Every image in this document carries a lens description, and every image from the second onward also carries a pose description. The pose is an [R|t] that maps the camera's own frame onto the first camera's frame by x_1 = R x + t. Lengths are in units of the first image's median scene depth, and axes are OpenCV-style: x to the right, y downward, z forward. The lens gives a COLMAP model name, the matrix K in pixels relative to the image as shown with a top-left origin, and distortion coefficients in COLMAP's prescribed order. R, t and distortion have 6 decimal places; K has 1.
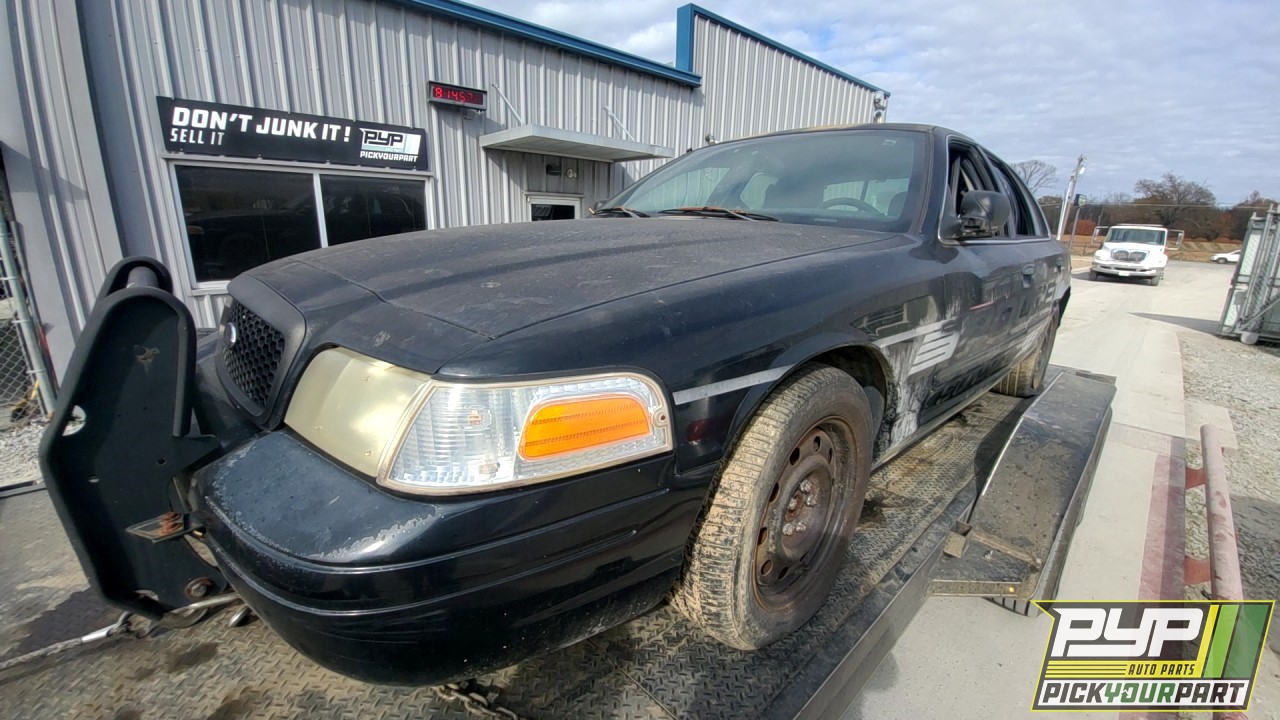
lens RADIAL K [[508.2, 0, 627.3], [0, 508.2, 348.1], [0, 0, 1]] dist [-0.012814, -0.006191]
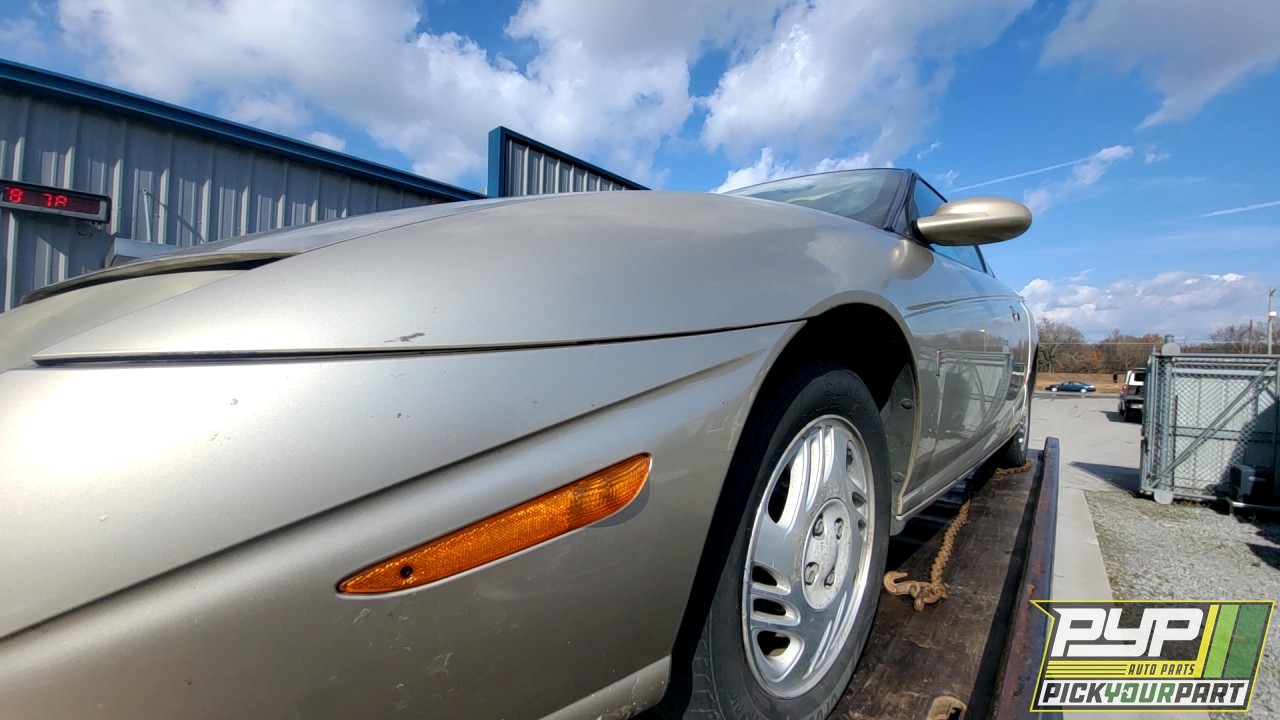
lens RADIAL K [[508.2, 0, 638.5], [0, 508.2, 365.3], [0, 0, 1]] dist [-0.012814, -0.006191]
pose [[0.991842, -0.001598, 0.127466, 0.356154], [0.030819, 0.973266, -0.227604, -0.115609], [-0.123695, 0.229675, 0.965375, 0.326237]]
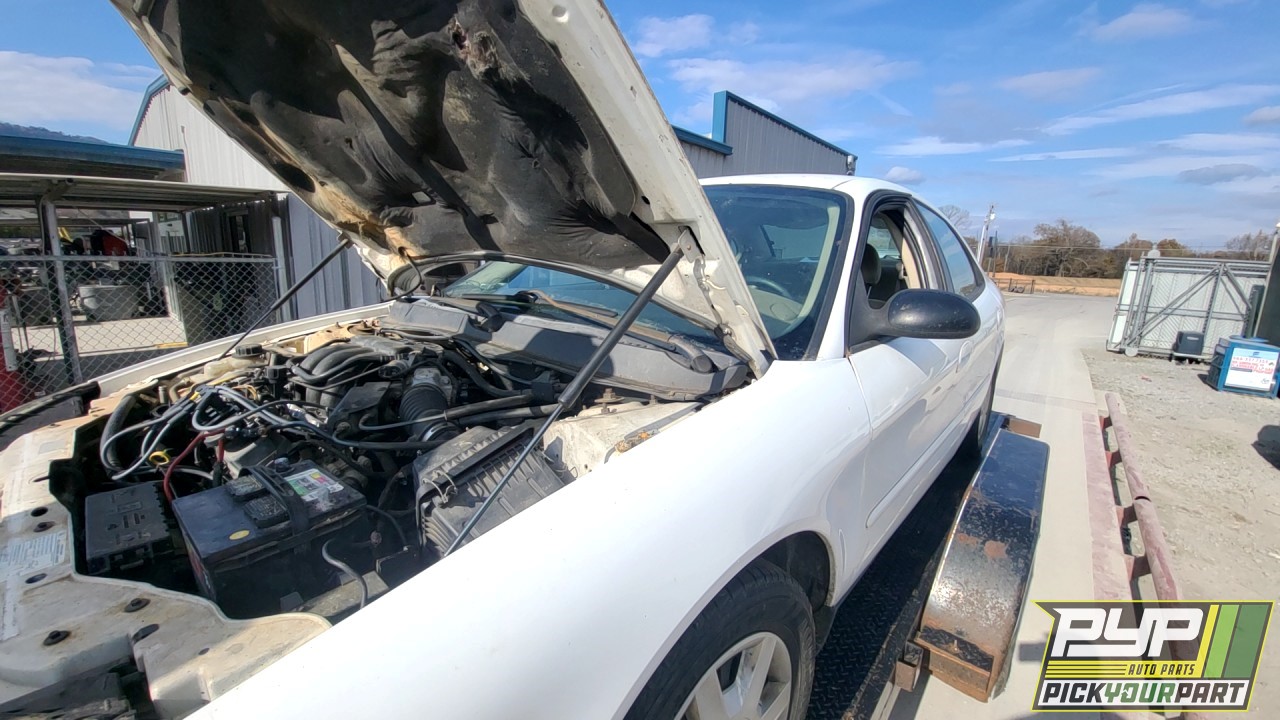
lens RADIAL K [[508.2, 0, 637.7], [0, 508.2, 362.1], [0, 0, 1]] dist [-0.012814, -0.006191]
pose [[0.992560, -0.012036, 0.121159, -0.365883], [0.016640, 0.999175, -0.037058, 0.056129], [-0.120613, 0.038798, 0.991941, -0.292440]]
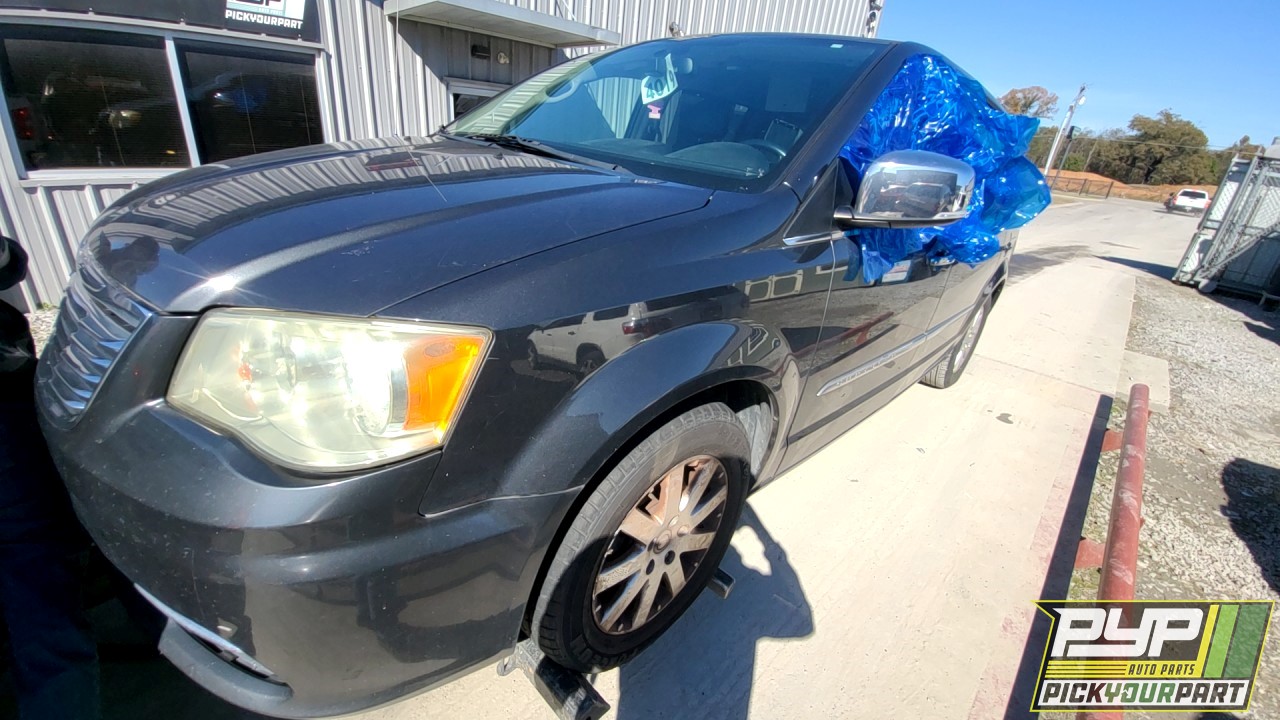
lens RADIAL K [[508.2, 0, 631.5], [0, 508.2, 353.8], [0, 0, 1]] dist [-0.012814, -0.006191]
pose [[0.997985, 0.036331, 0.052026, 0.103475], [-0.044783, 0.984108, 0.171829, -0.010284], [-0.044957, -0.173812, 0.983752, 0.080007]]
